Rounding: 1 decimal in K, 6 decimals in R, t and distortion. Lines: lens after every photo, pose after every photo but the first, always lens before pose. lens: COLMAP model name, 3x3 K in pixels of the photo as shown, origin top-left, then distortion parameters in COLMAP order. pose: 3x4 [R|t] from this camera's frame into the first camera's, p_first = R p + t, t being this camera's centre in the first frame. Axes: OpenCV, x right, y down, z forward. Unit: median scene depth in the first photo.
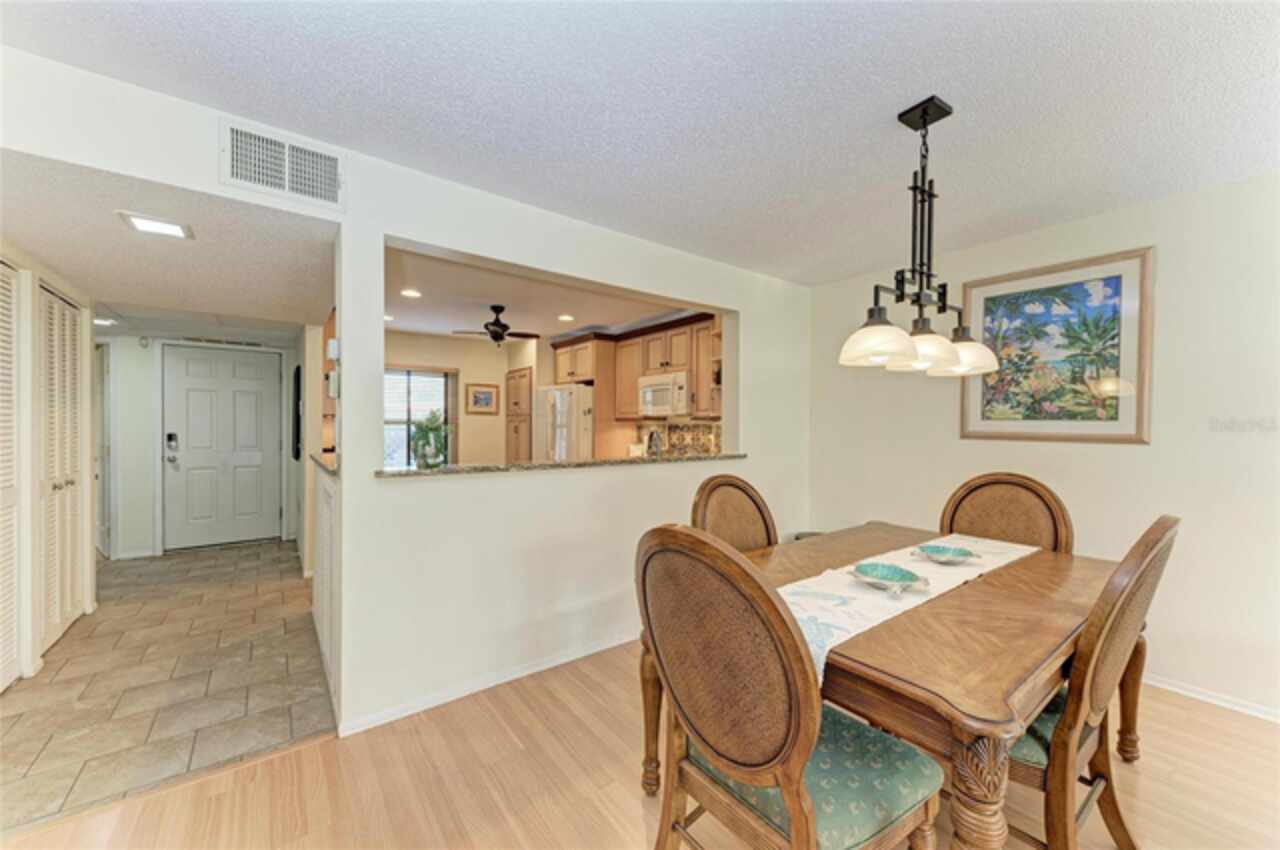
lens RADIAL K [[477.7, 0, 640.0], [0, 477.7, 425.0], [0, 0, 1]] dist [0.014314, -0.000096]
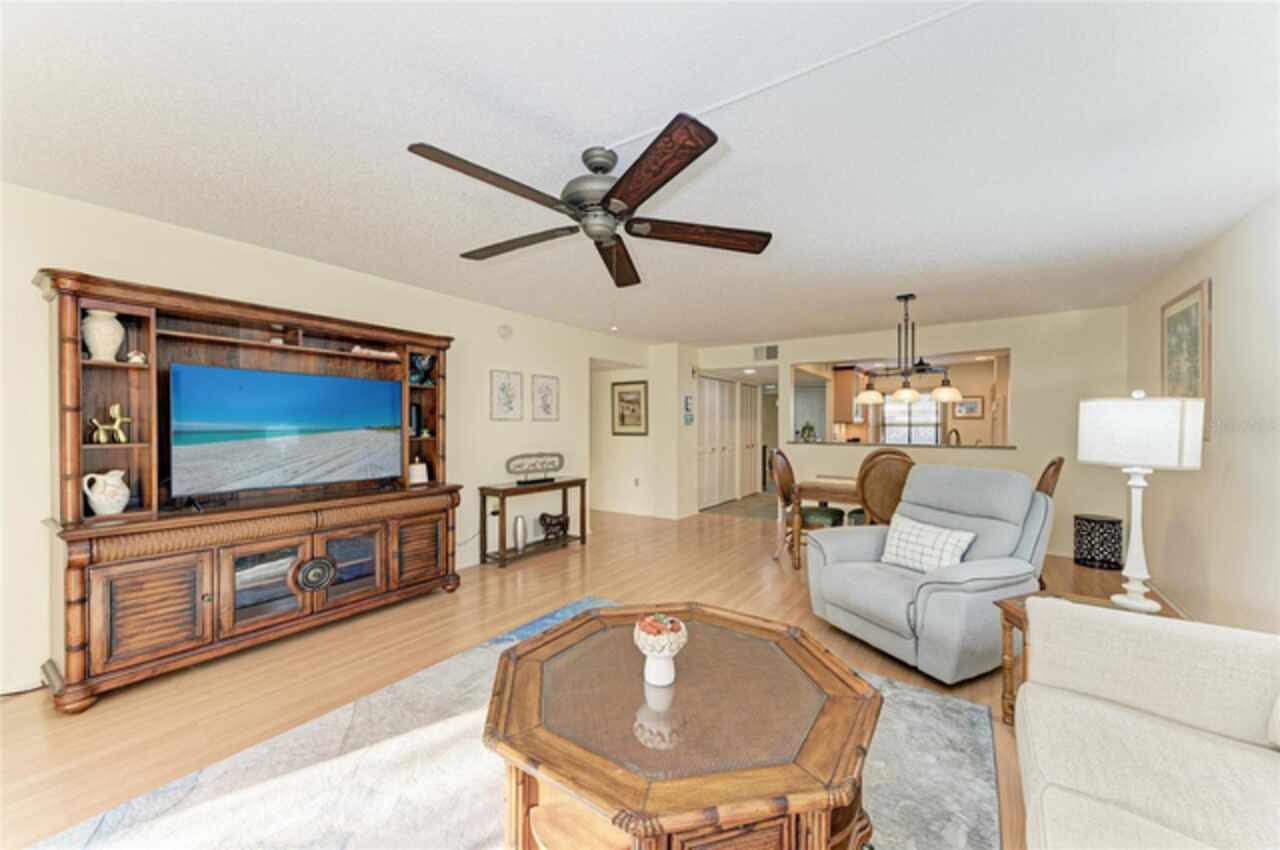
lens RADIAL K [[477.7, 0, 640.0], [0, 477.7, 425.0], [0, 0, 1]] dist [0.014314, -0.000096]
pose [[0.308788, -0.003978, -0.951123, 0.962100], [-0.001927, 0.999987, -0.004808, 0.004630], [0.951129, 0.003317, 0.308776, -0.399929]]
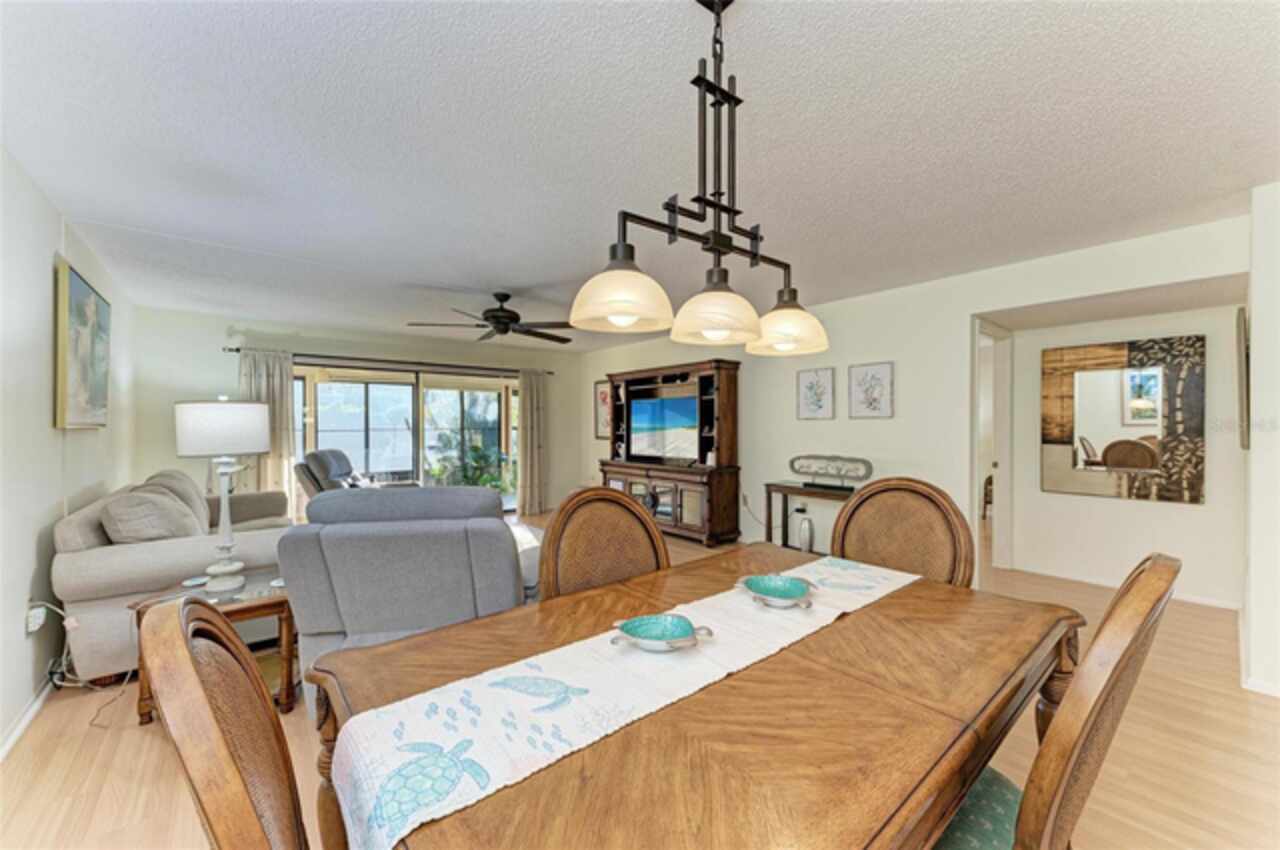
lens RADIAL K [[485.0, 0, 640.0], [0, 485.0, 425.0], [0, 0, 1]] dist [0.012771, -0.000388]
pose [[-0.999329, -0.002742, -0.036535, 0.287028], [-0.002713, 0.999996, -0.000862, 0.003645], [0.036537, -0.000762, -0.999332, 0.660013]]
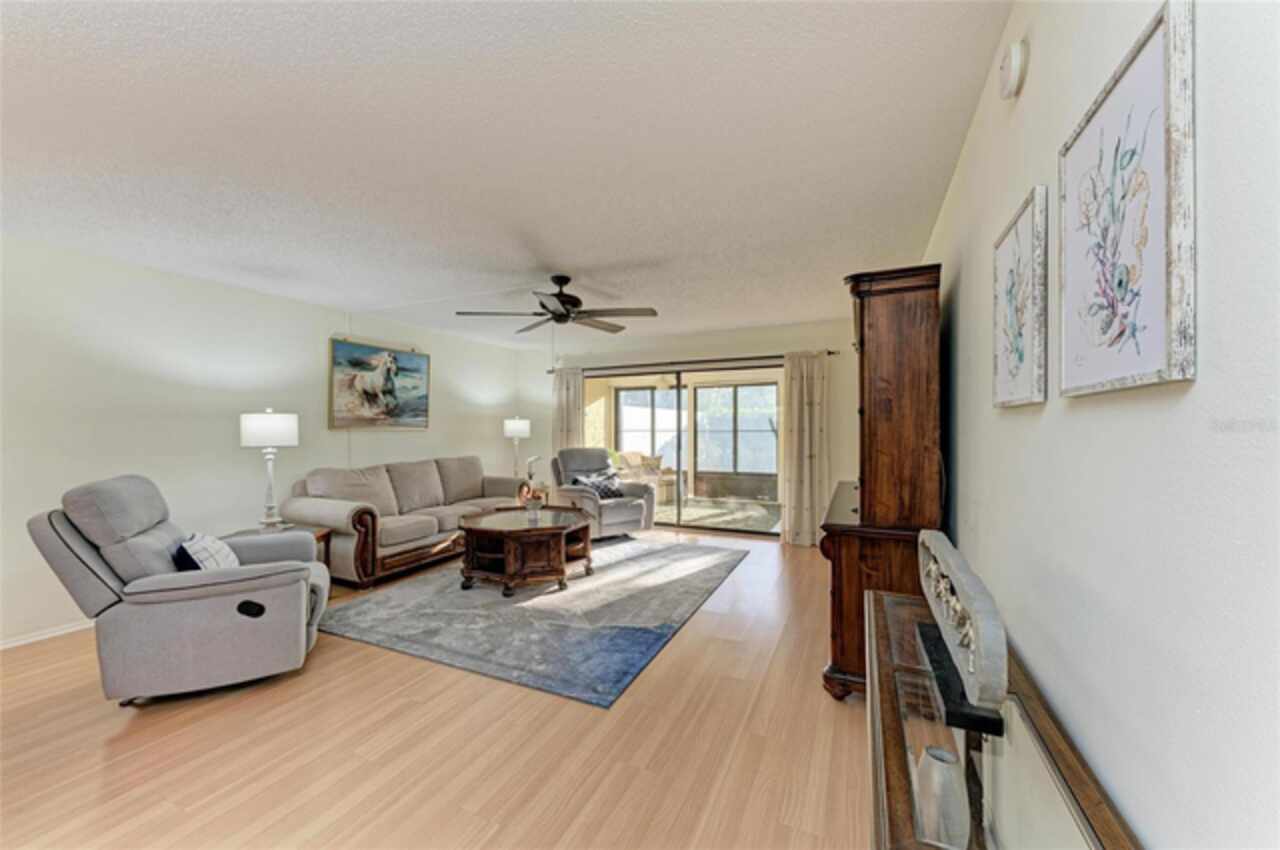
lens RADIAL K [[477.7, 0, 640.0], [0, 477.7, 425.0], [0, 0, 1]] dist [0.014314, -0.000096]
pose [[-0.462248, 0.001368, 0.886750, -0.265561], [0.000880, 0.999999, -0.001084, 0.001127], [-0.886751, 0.000279, -0.462248, -0.037626]]
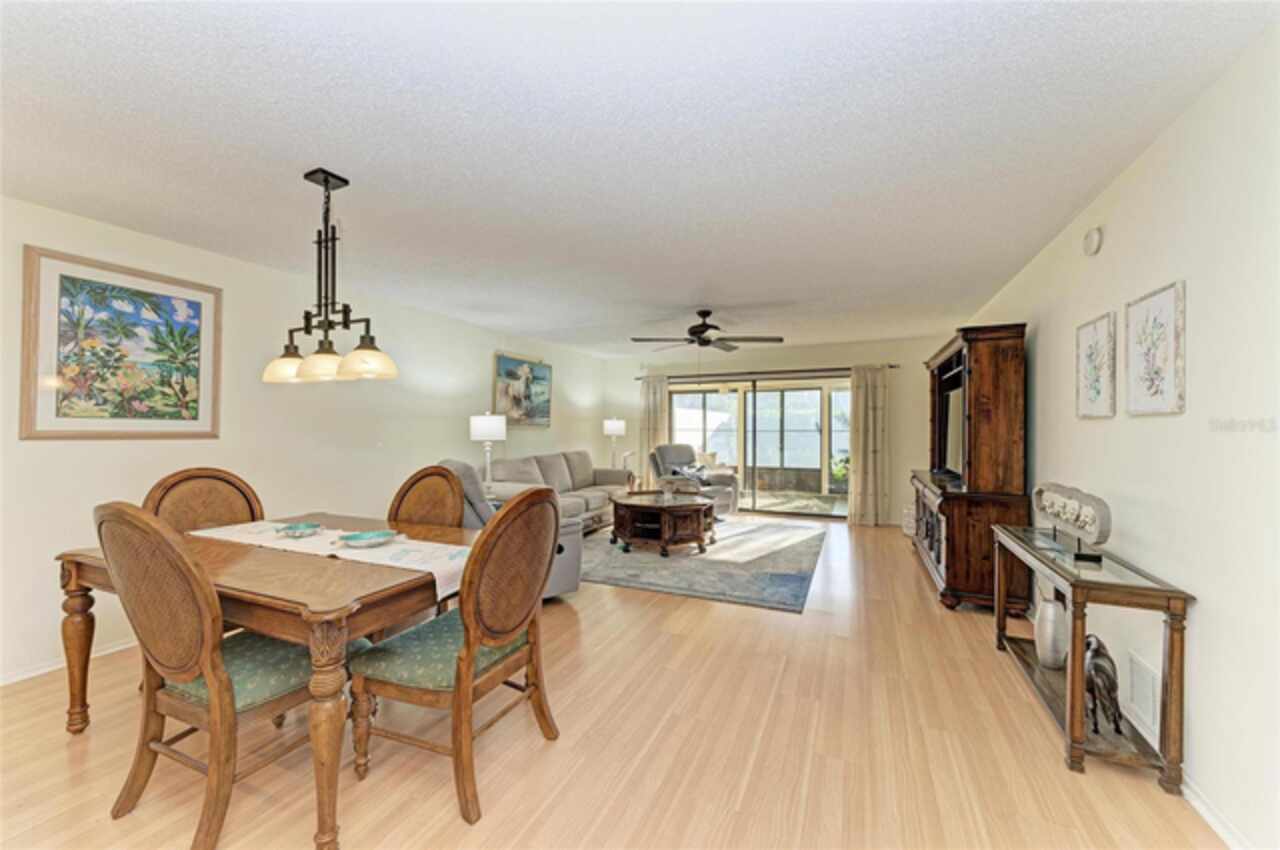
lens RADIAL K [[485.0, 0, 640.0], [0, 485.0, 425.0], [0, 0, 1]] dist [0.012771, -0.000388]
pose [[-0.473418, -0.001517, 0.880837, -0.358370], [-0.002980, 0.999996, 0.000121, -0.000028], [-0.880833, -0.002568, -0.473420, 0.336281]]
